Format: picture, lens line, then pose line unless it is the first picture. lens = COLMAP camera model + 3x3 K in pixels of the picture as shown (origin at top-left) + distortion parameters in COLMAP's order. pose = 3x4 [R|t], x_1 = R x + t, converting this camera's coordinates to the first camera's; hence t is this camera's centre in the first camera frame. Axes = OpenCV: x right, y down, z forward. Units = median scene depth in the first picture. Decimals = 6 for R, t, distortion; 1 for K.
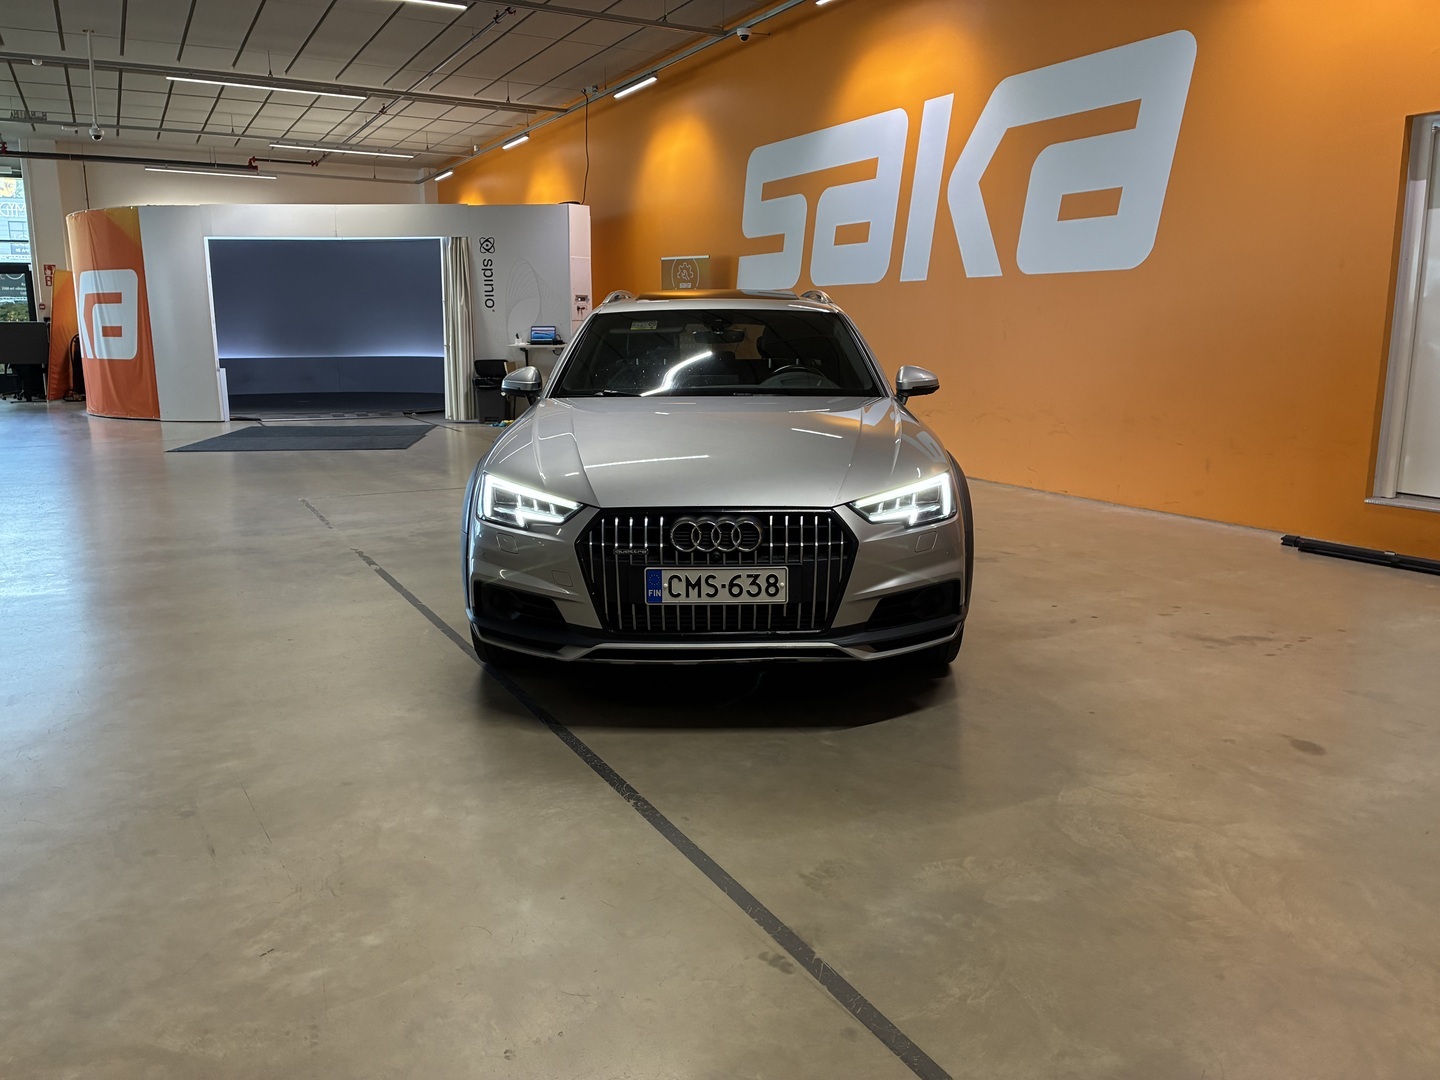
lens RADIAL K [[1096.1, 0, 720.0], [0, 1096.1, 540.0], [0, 0, 1]] dist [0.048170, -0.053810]
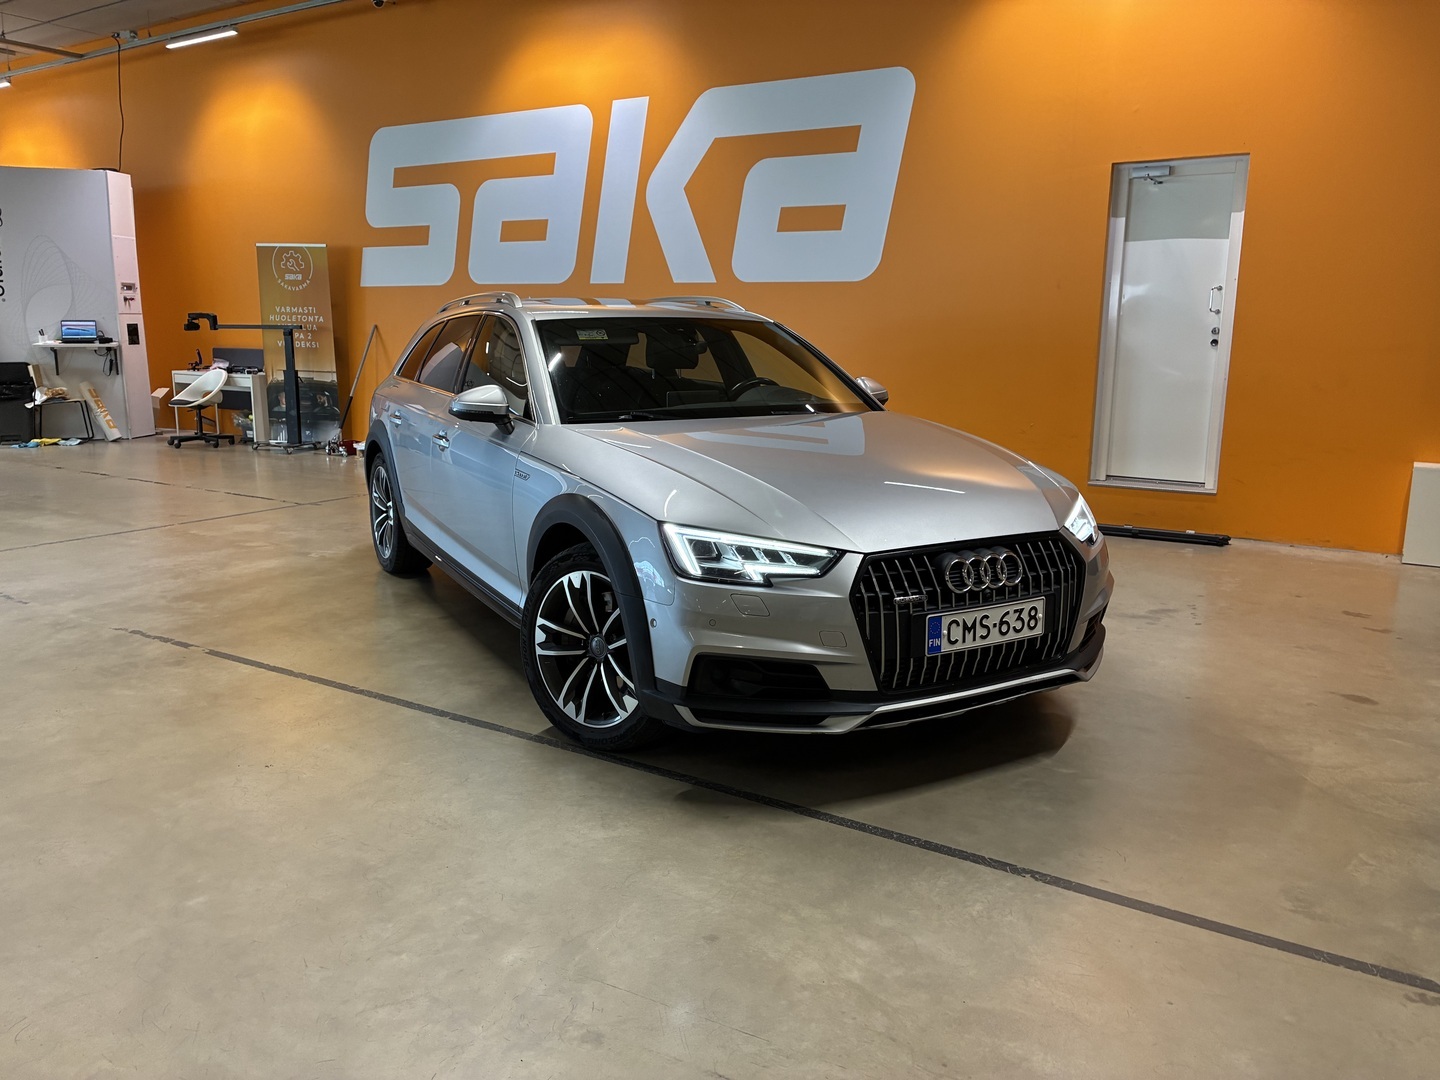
lens RADIAL K [[1086.7, 0, 730.5], [0, 1086.7, 546.3], [0, 0, 1]] dist [0.029081, -0.032267]
pose [[0.870964, -0.086867, 0.483608, -0.602820], [0.081314, 0.996159, 0.032488, -0.069606], [-0.484572, 0.011028, 0.874682, 0.284807]]
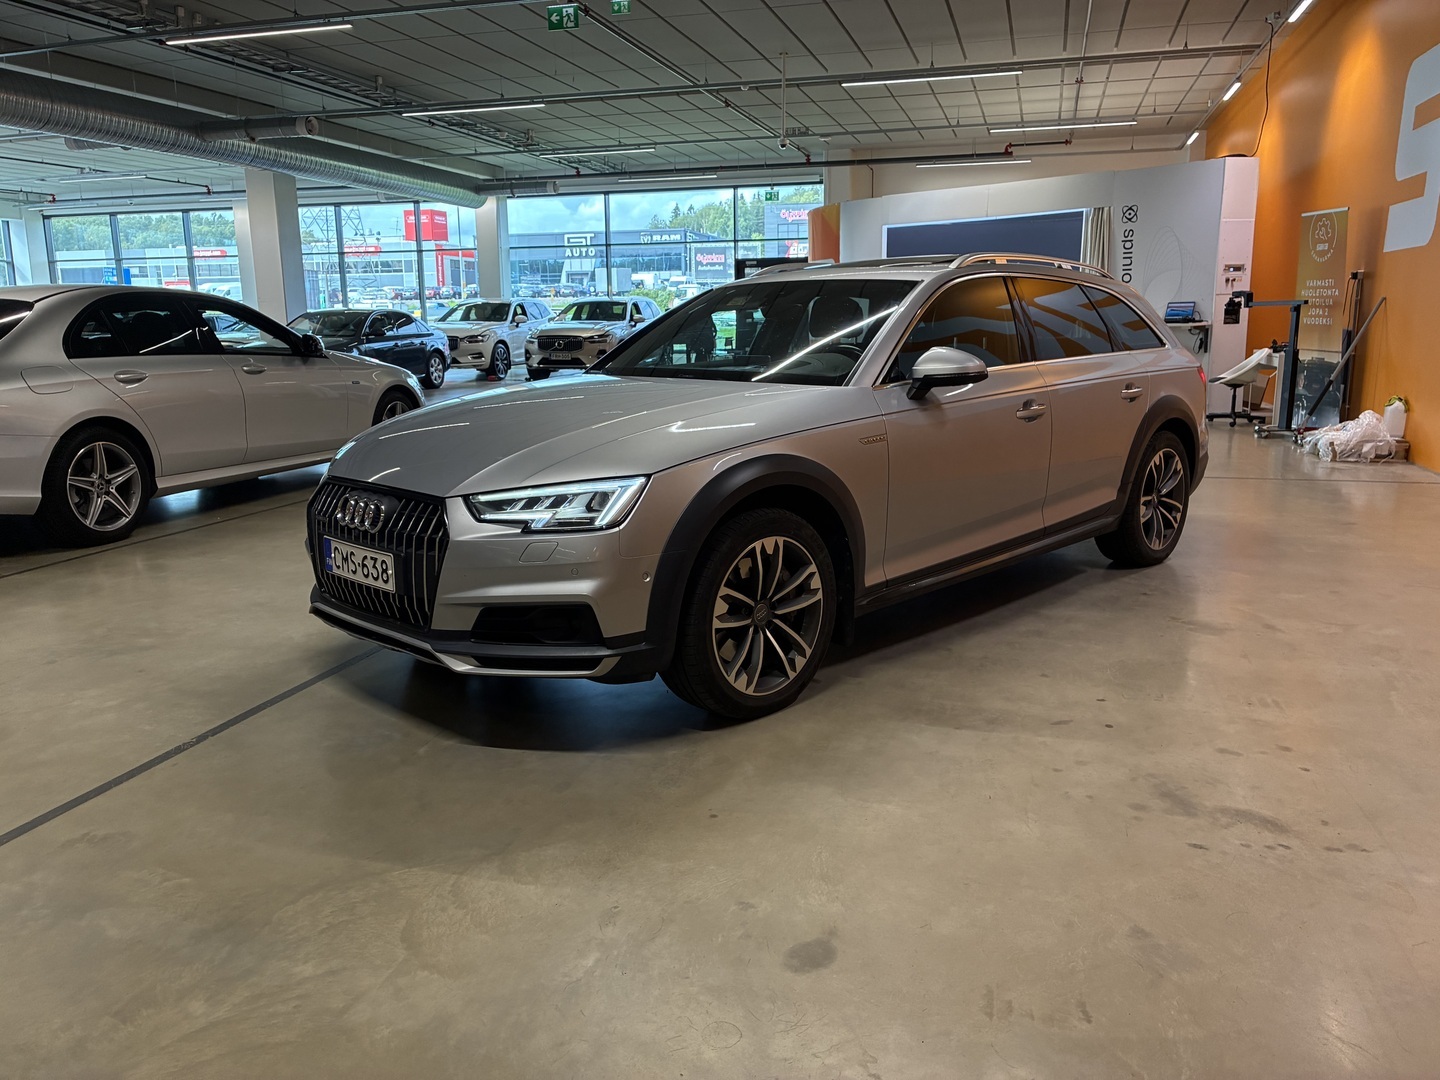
lens RADIAL K [[1096.1, 0, 720.0], [0, 1096.1, 540.0], [0, 0, 1]] dist [0.048170, -0.053810]
pose [[0.708690, 0.134713, -0.692539, 0.873731], [-0.123141, 0.990152, 0.066593, -0.082033], [0.694690, 0.038086, 0.718300, 0.487416]]
